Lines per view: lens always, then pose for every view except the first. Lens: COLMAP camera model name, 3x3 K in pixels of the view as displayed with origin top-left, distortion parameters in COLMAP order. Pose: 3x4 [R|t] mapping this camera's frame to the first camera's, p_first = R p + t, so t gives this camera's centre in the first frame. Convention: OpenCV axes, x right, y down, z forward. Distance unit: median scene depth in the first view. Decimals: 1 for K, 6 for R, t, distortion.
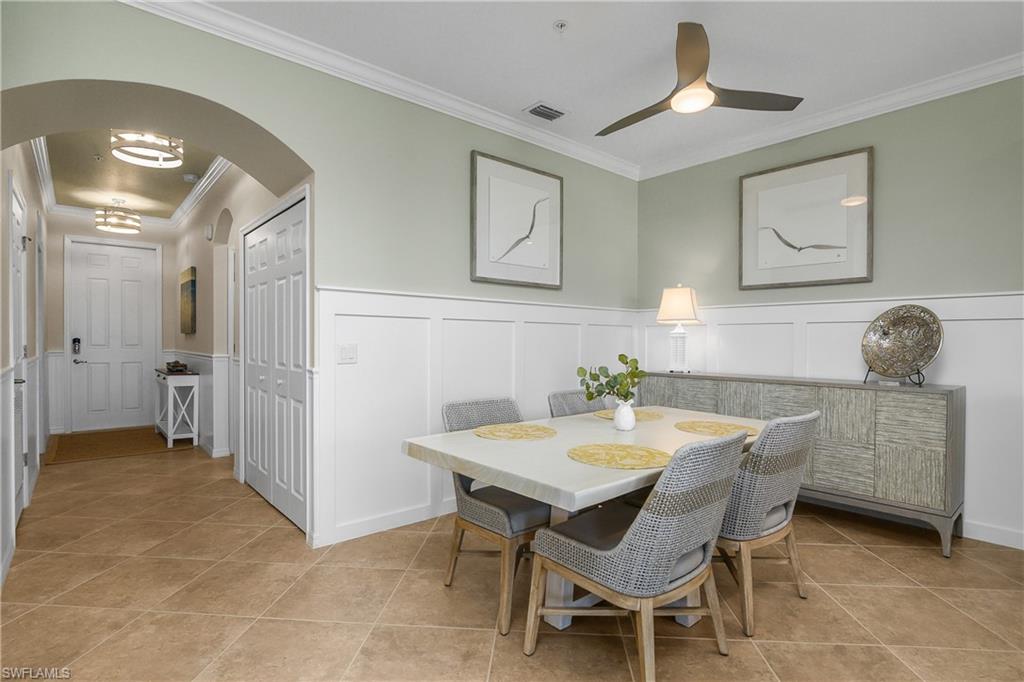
lens RADIAL K [[510.4, 0, 509.7], [0, 510.4, 344.0], [0, 0, 1]] dist [-0.017219, 0.000235]
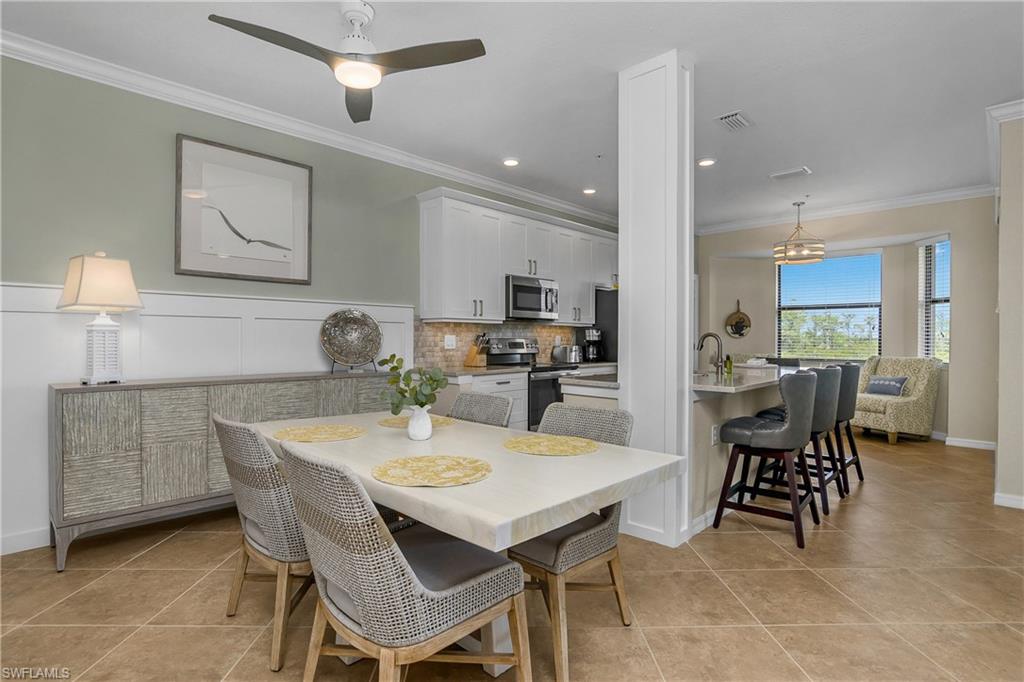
lens RADIAL K [[510.4, 0, 505.4], [0, 510.4, 341.6], [0, 0, 1]] dist [-0.017219, 0.000235]
pose [[-0.082898, -0.012076, 0.996485, -0.415026], [0.003250, 0.999918, 0.012388, -0.007296], [-0.996553, 0.004265, -0.082852, 0.578317]]
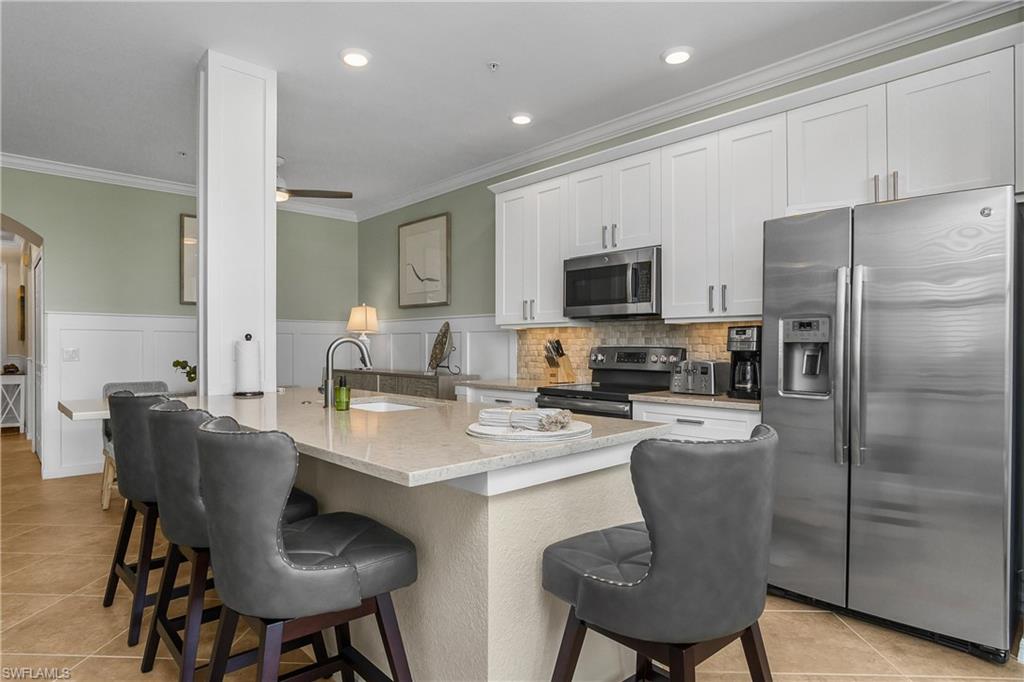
lens RADIAL K [[585.6, 0, 506.9], [0, 585.6, 345.4], [0, 0, 1]] dist [-0.016687, -0.001173]
pose [[0.999677, -0.002679, 0.025270, 0.741545], [0.002885, 0.999963, -0.008114, 0.006917], [-0.025248, 0.008184, 0.999648, -0.609430]]
